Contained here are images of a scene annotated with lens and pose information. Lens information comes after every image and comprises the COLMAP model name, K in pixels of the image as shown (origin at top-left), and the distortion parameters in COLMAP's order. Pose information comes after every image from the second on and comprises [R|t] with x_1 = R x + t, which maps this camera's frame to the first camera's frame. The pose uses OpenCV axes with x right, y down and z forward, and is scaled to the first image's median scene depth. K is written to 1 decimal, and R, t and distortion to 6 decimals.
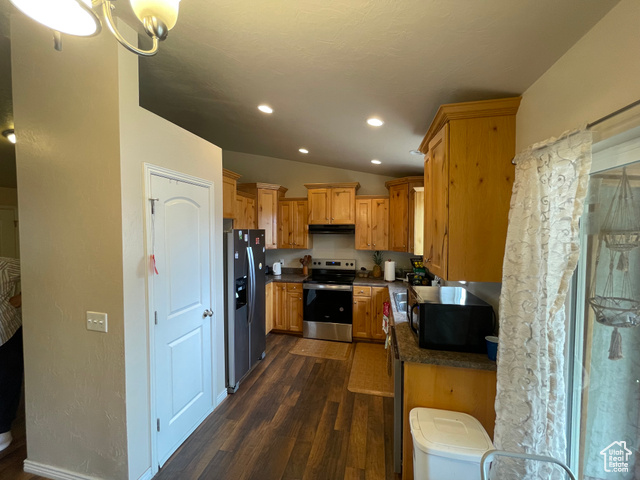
lens RADIAL K [[258.3, 0, 320.2], [0, 258.3, 240.1], [0, 0, 1]] dist [-0.002573, -0.000415]
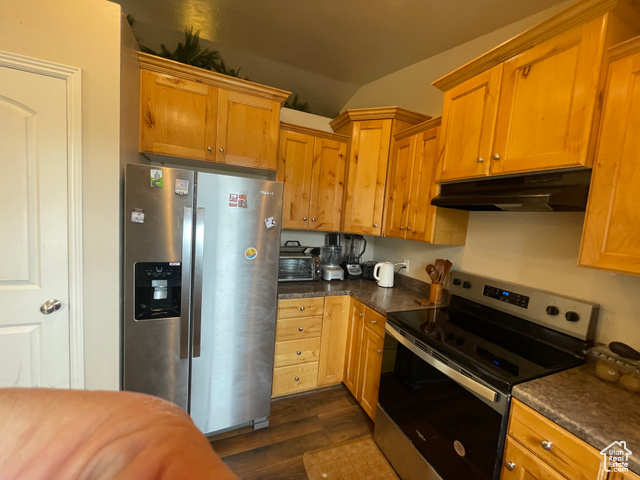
lens RADIAL K [[258.3, 0, 320.1], [0, 258.3, 238.6], [0, 0, 1]] dist [-0.002573, -0.000415]
pose [[0.575127, 0.111725, -0.810399, 0.184793], [-0.104914, 0.992523, 0.062377, 0.020427], [0.811309, 0.049148, 0.582548, 0.610606]]
